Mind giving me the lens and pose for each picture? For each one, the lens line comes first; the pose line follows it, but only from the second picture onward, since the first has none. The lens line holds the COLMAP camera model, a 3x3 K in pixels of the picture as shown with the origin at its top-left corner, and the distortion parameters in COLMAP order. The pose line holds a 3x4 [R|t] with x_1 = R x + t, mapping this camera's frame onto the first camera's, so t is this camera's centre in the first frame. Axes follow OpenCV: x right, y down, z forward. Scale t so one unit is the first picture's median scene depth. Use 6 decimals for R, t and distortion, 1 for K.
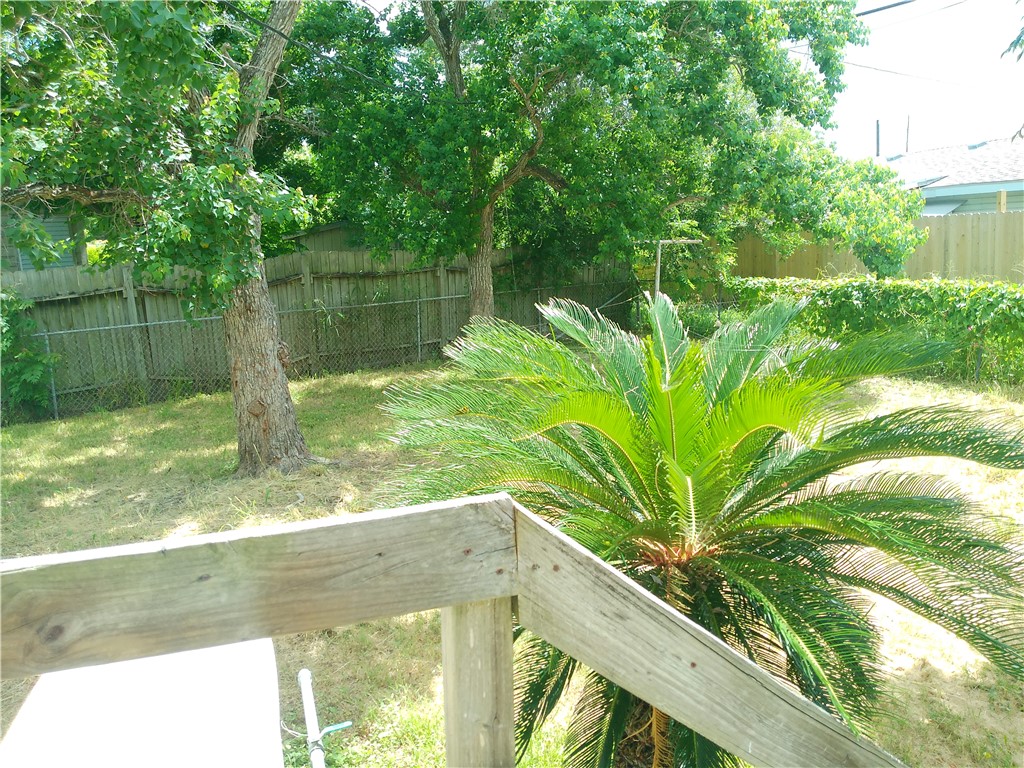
lens RADIAL K [[834.4, 0, 520.5], [0, 834.4, 386.5], [0, 0, 1]] dist [0.087632, -0.180228]
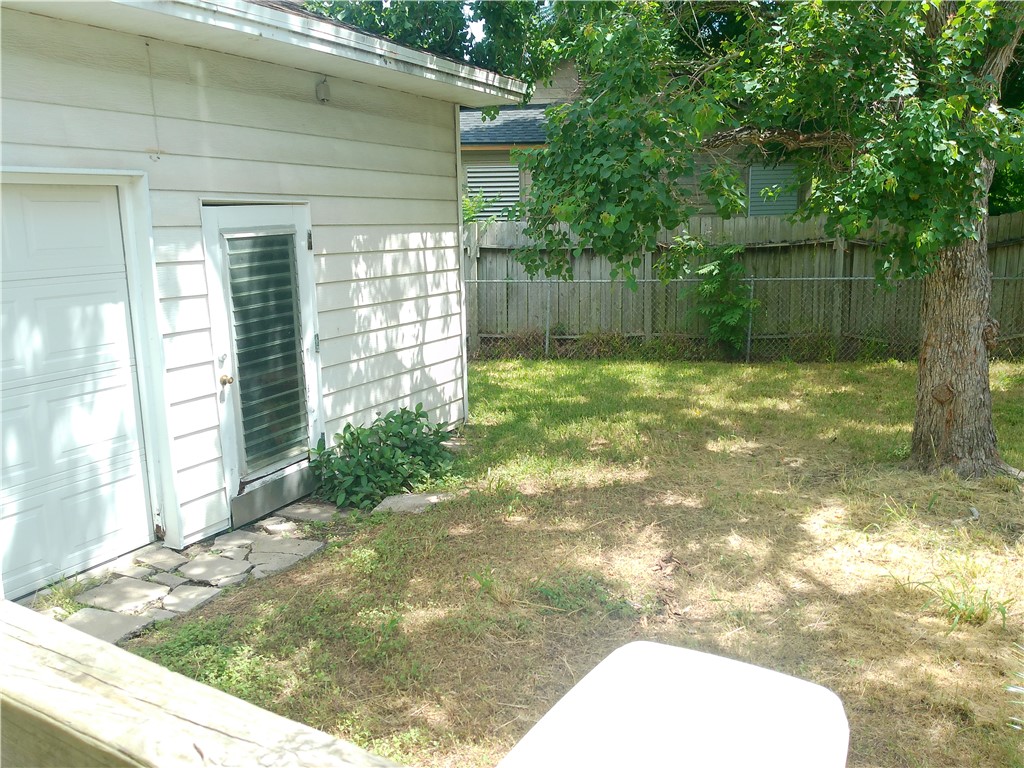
lens RADIAL K [[834.4, 0, 520.5], [0, 834.4, 386.5], [0, 0, 1]] dist [0.087632, -0.180228]
pose [[0.688953, 0.184668, -0.700886, -0.016166], [-0.144720, 0.982575, 0.116631, -0.018339], [0.710211, 0.021079, 0.703673, 0.108038]]
